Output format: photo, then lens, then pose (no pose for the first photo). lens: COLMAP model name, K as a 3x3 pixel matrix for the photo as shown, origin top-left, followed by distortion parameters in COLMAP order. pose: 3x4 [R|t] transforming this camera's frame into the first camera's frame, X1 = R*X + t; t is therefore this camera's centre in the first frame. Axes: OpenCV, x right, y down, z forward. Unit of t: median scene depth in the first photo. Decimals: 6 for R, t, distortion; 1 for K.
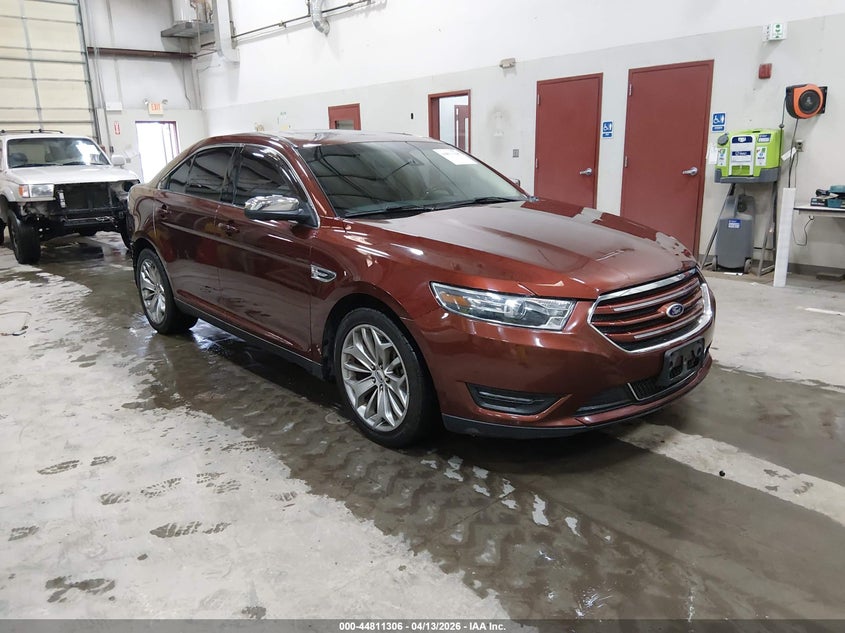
lens RADIAL K [[684.4, 0, 422.5], [0, 684.4, 316.5], [0, 0, 1]] dist [0.124383, -0.248533]
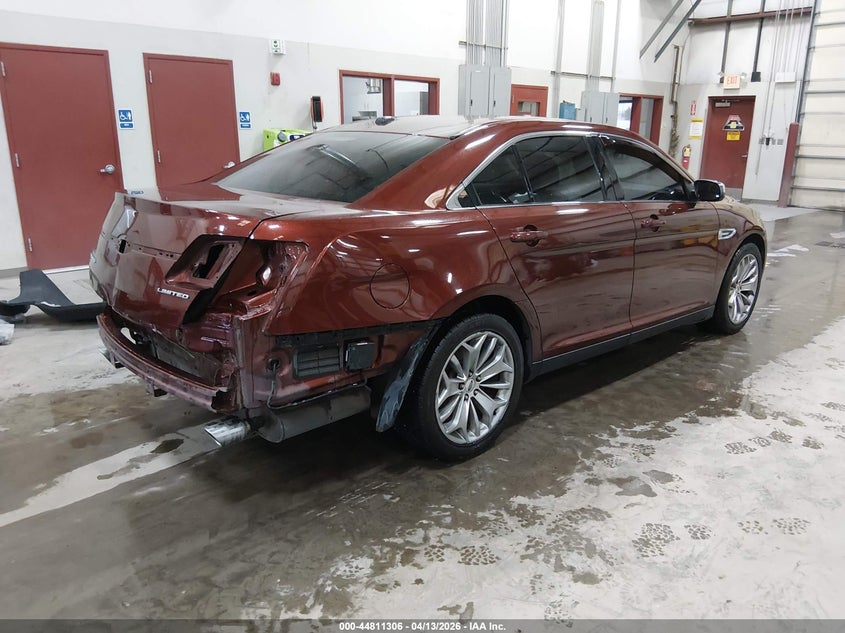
lens RADIAL K [[684.4, 0, 422.5], [0, 684.4, 316.5], [0, 0, 1]] dist [0.124383, -0.248533]
pose [[-0.088694, -0.227958, 0.969623, -0.887295], [0.230813, 0.942259, 0.242638, -0.228860], [-0.968947, 0.245322, -0.030957, 1.018800]]
